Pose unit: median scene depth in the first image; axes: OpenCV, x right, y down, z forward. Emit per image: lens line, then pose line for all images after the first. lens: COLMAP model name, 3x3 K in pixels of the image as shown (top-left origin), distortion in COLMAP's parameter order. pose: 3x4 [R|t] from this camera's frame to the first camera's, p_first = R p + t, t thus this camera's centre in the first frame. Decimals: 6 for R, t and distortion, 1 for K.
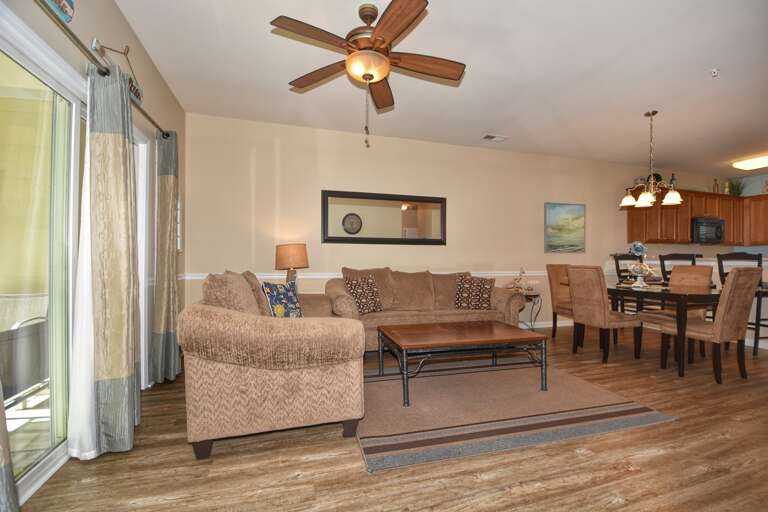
lens RADIAL K [[336.1, 0, 381.6], [0, 336.1, 254.3], [0, 0, 1]] dist [-0.012643, -0.001195]
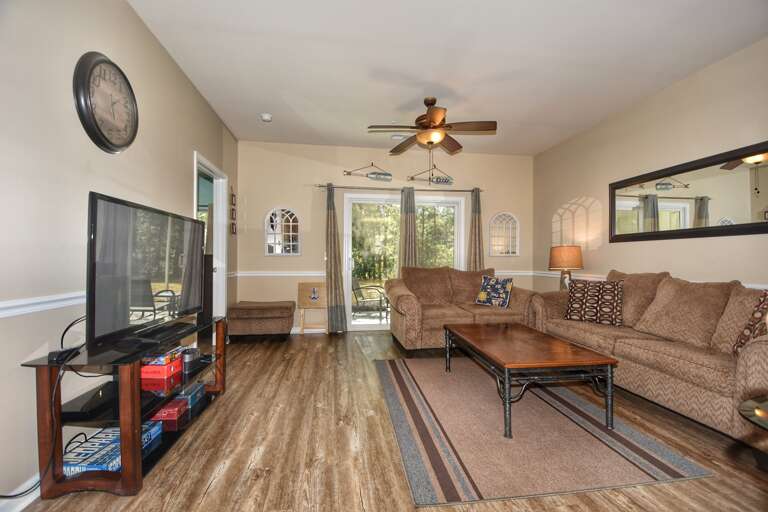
lens RADIAL K [[336.1, 0, 383.1], [0, 336.1, 260.3], [0, 0, 1]] dist [-0.012643, -0.001195]
pose [[-0.154840, -0.019381, -0.987750, 1.255957], [-0.001577, 0.999811, -0.019370, 0.048447], [0.987938, -0.001442, -0.154841, 0.861639]]
